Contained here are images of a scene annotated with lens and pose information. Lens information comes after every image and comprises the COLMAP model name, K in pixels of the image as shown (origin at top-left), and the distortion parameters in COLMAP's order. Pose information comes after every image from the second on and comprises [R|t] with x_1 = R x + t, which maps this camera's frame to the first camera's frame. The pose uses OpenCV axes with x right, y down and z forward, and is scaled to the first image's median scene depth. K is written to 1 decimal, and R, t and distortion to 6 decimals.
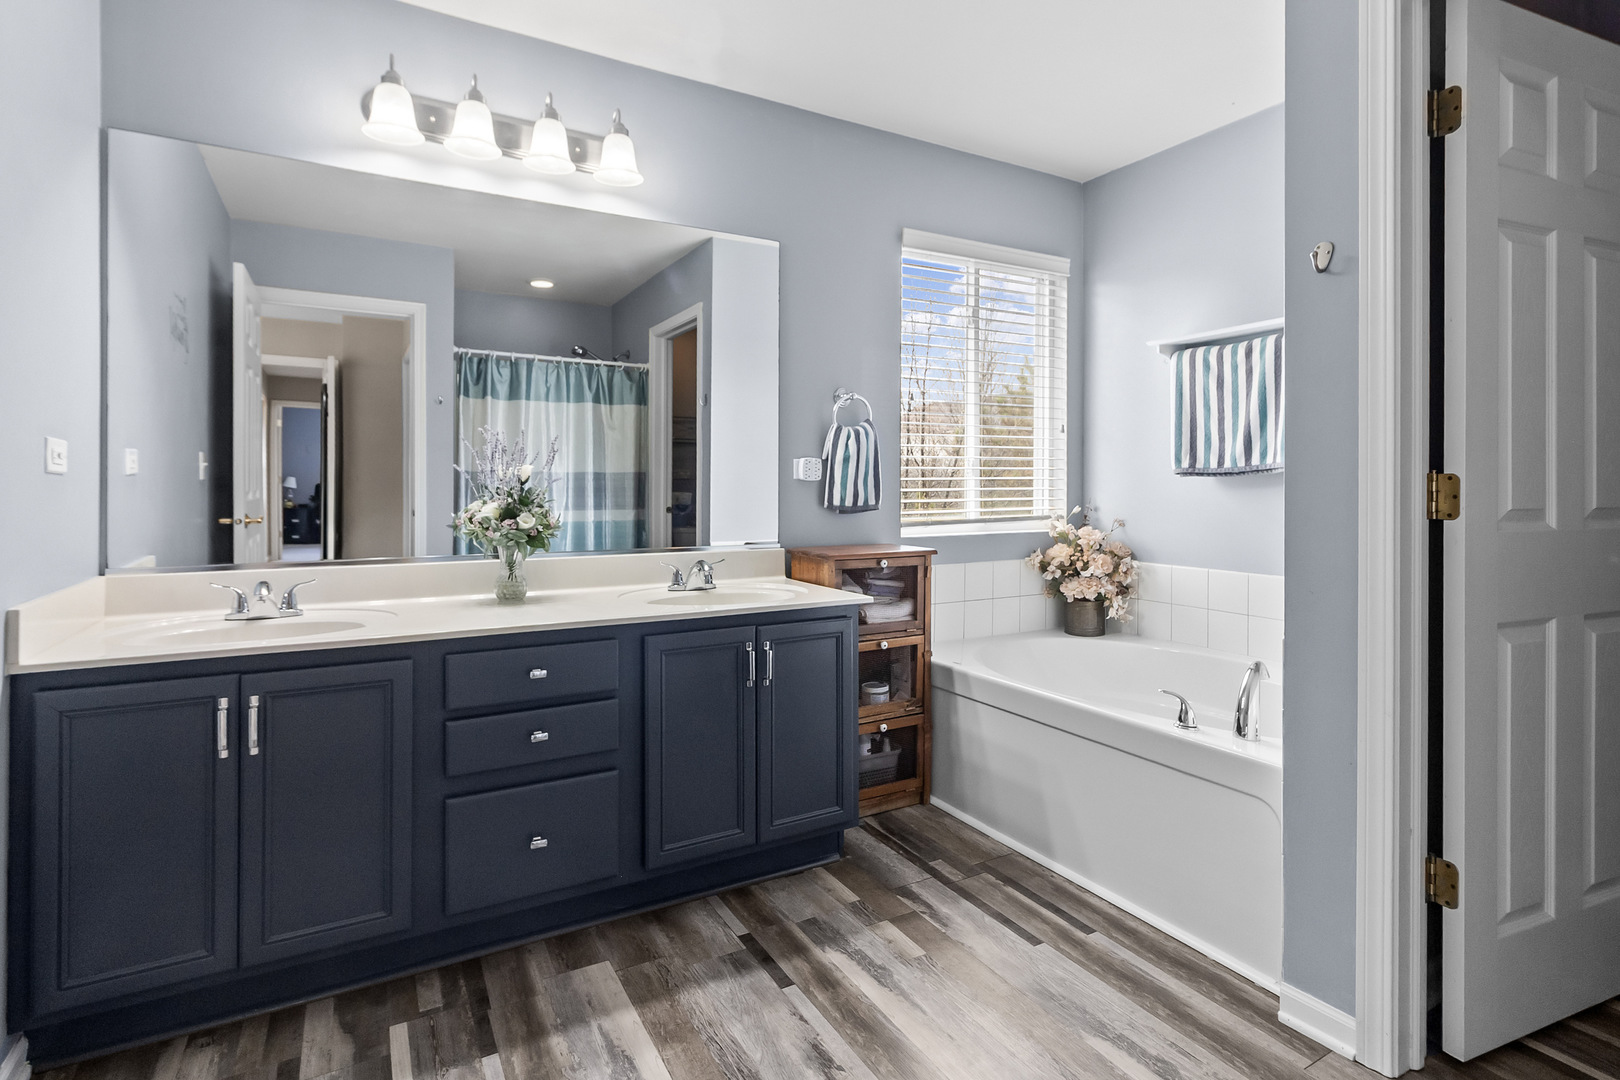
lens RADIAL K [[791.5, 0, 780.6], [0, 791.5, 486.5], [0, 0, 1]] dist [0.000158, -0.000207]
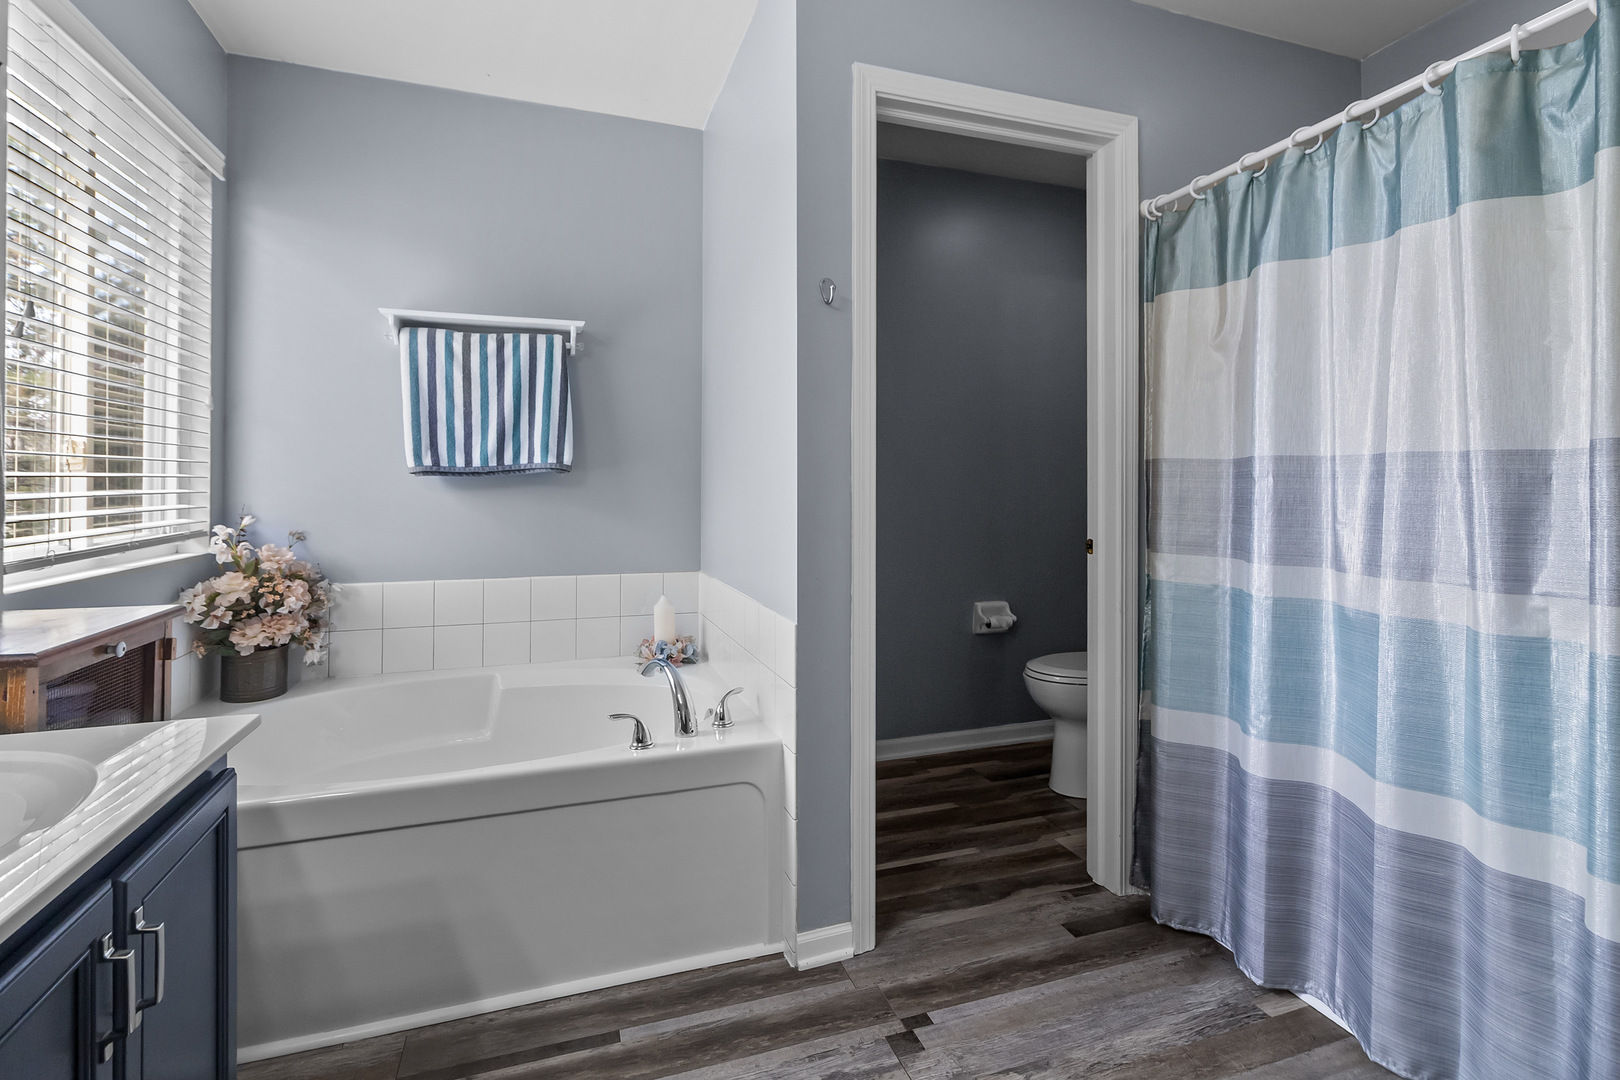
lens RADIAL K [[761.5, 0, 808.3], [0, 761.5, 483.3], [0, 0, 1]] dist [-0.001656, -0.000466]
pose [[0.166674, -0.000774, 0.986012, -0.240341], [0.003490, 0.999994, 0.000195, -0.003423], [-0.986006, 0.003408, 0.166675, 0.468562]]
